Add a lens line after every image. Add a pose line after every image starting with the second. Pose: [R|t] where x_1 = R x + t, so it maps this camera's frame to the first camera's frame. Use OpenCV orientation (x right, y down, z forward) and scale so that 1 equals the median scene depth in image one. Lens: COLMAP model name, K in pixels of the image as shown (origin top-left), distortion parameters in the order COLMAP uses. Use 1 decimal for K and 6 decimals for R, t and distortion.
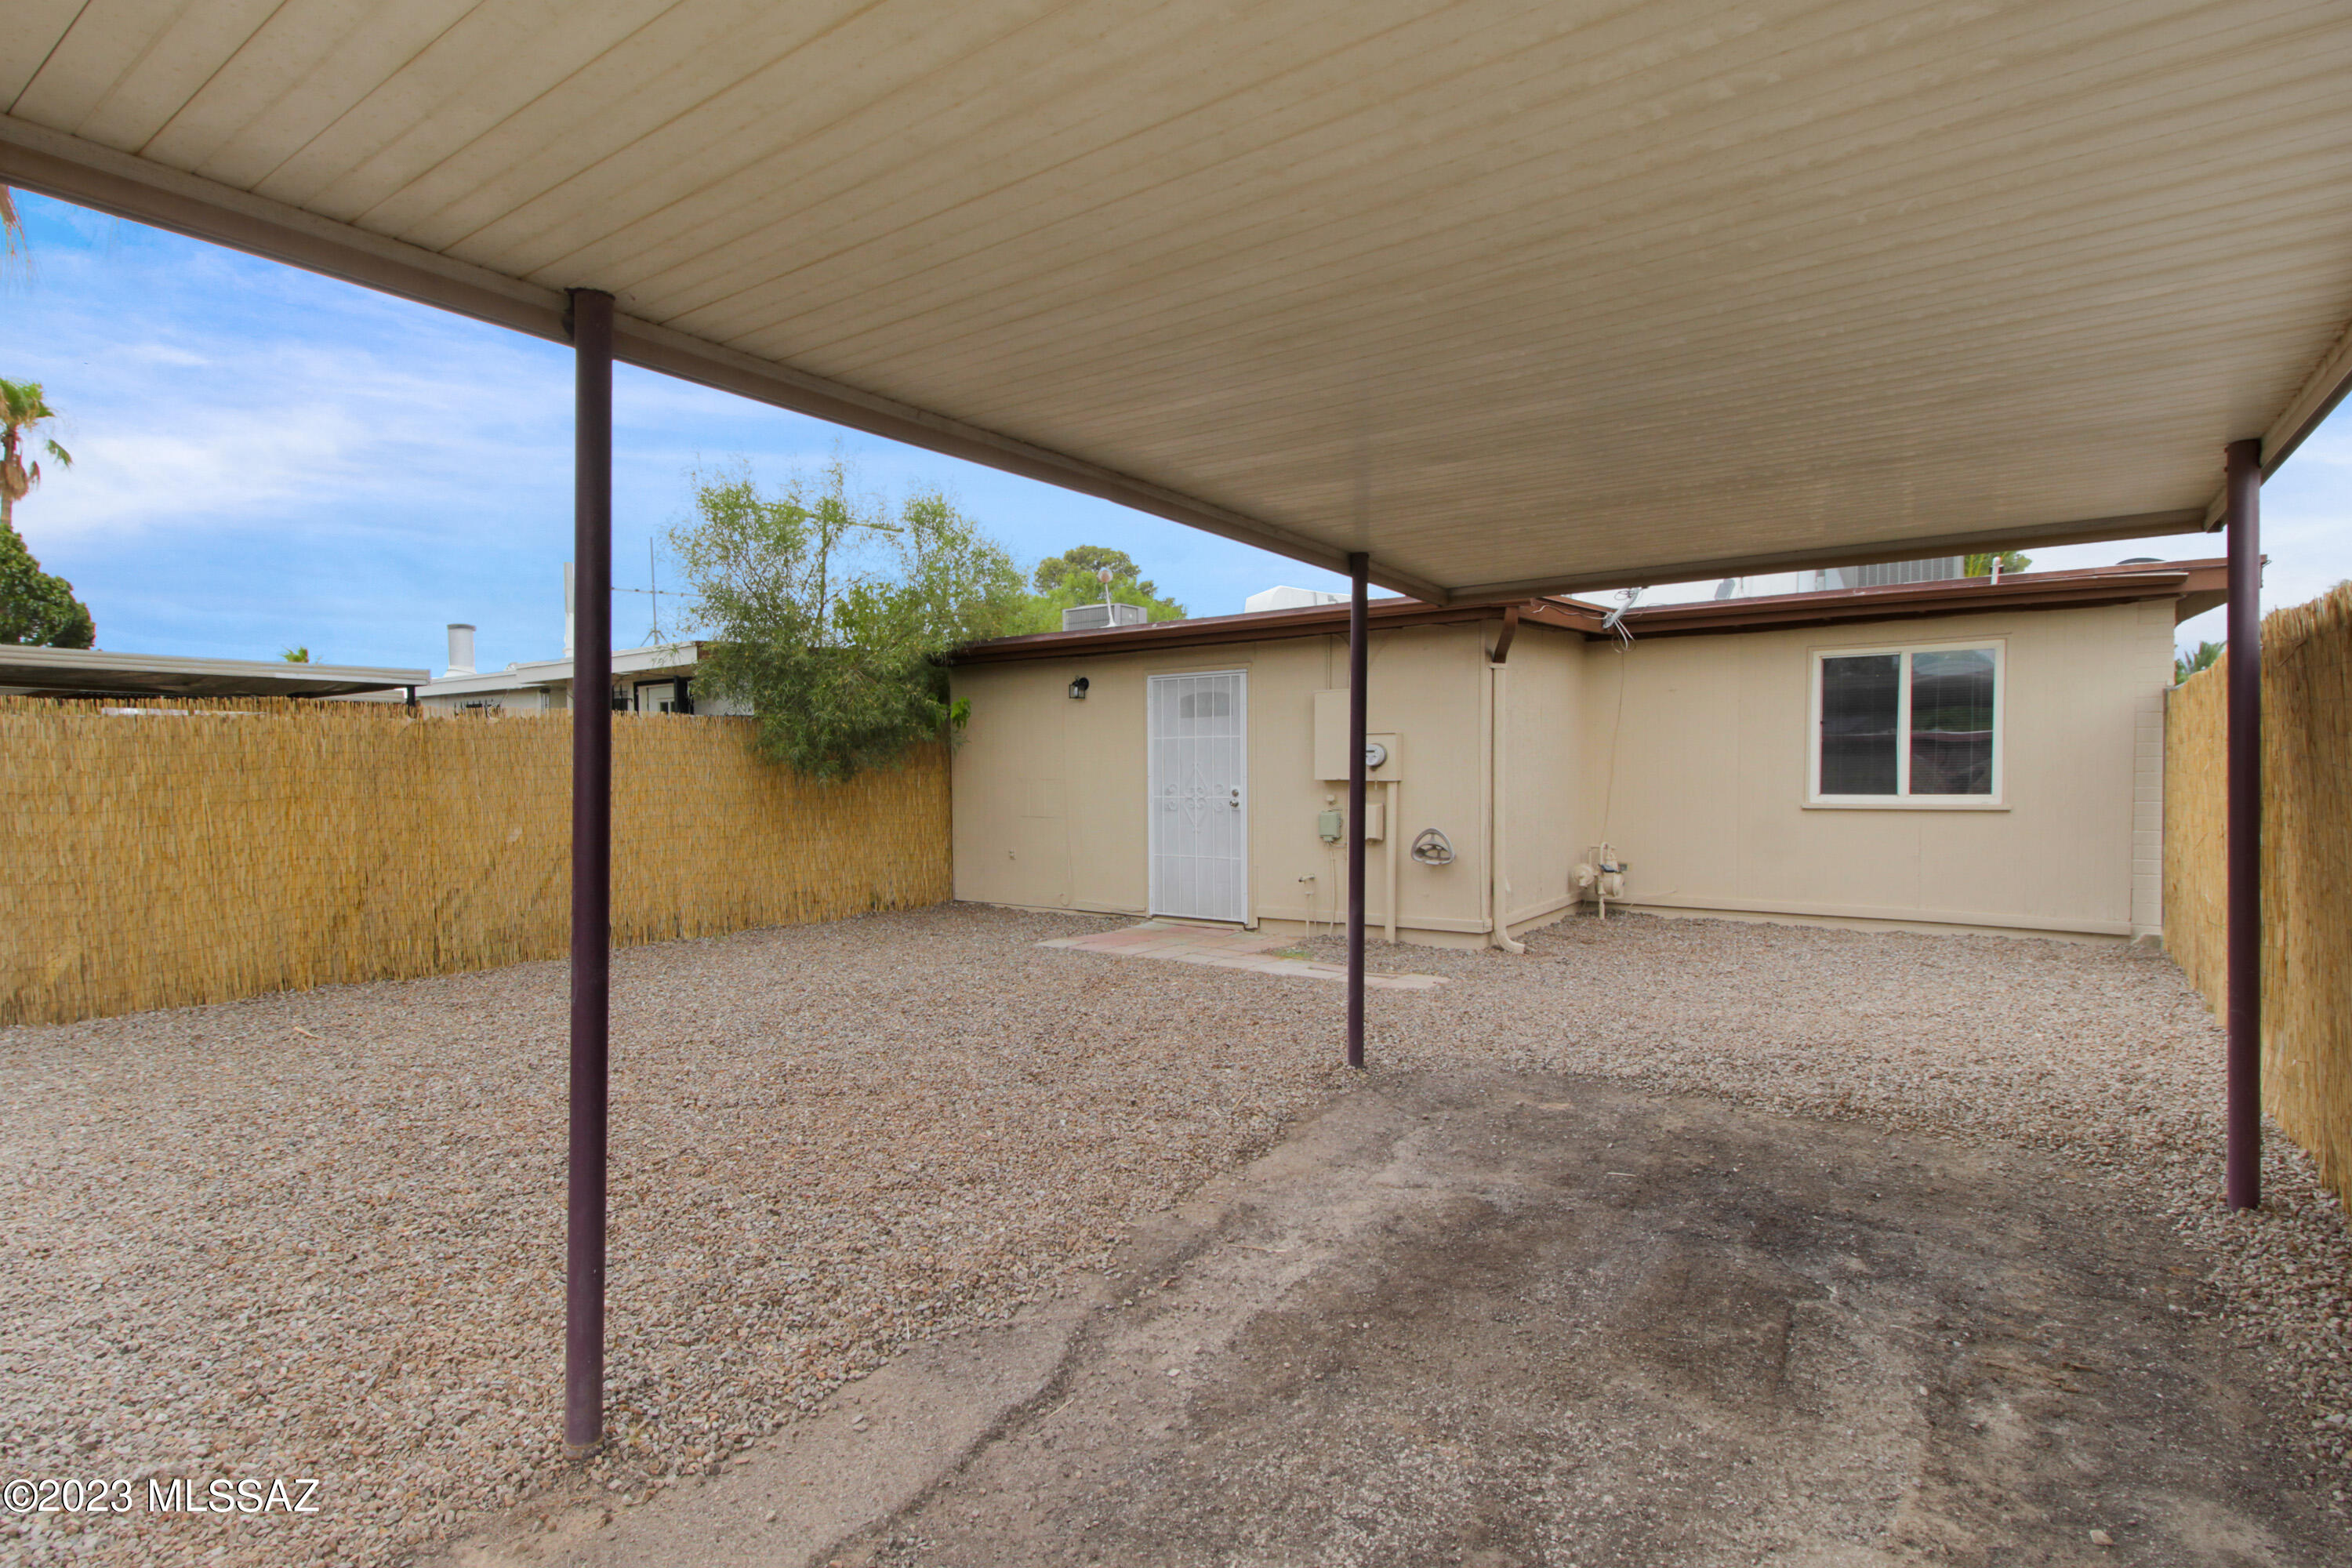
lens RADIAL K [[1107.2, 0, 1193.6], [0, 1107.2, 761.1], [0, 0, 1]] dist [0.024359, -0.015929]
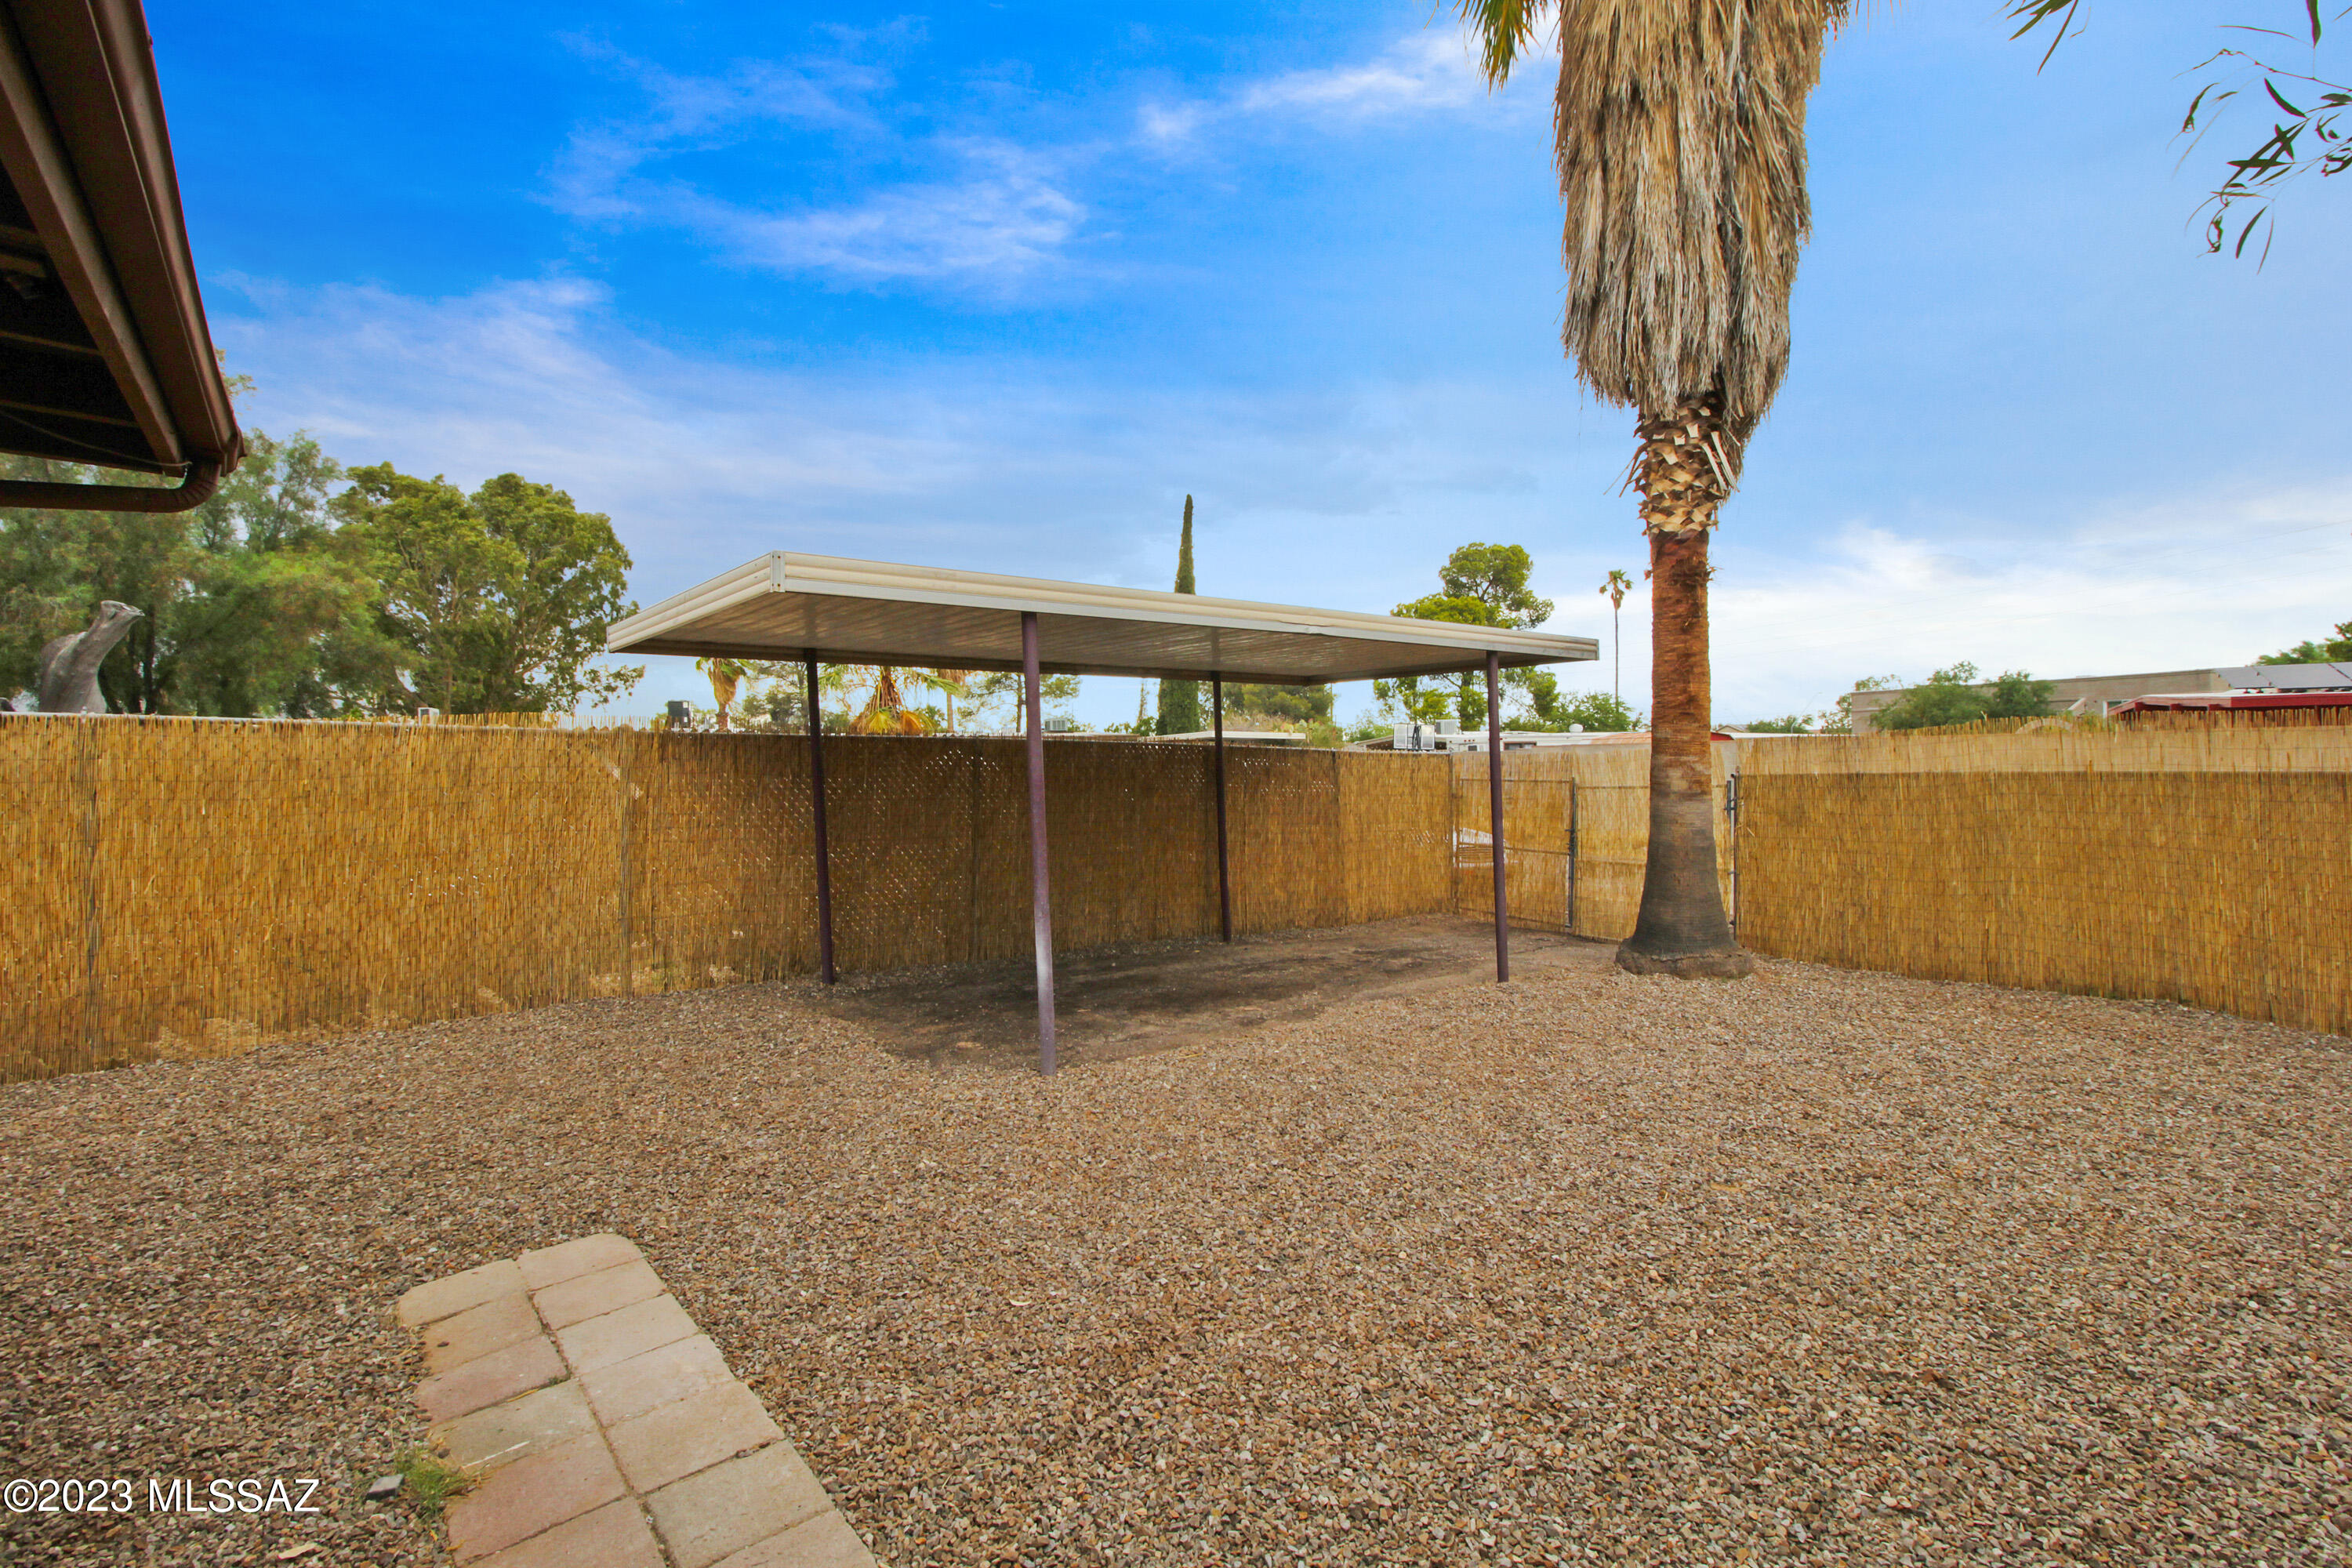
lens RADIAL K [[1095.4, 0, 1184.6], [0, 1095.4, 783.4], [0, 0, 1]] dist [0.021416, -0.016085]
pose [[-0.952773, 0.028809, 0.302313, -0.383401], [0.029857, 0.999554, -0.001154, 0.013118], [-0.302211, 0.007927, -0.953208, 2.590415]]
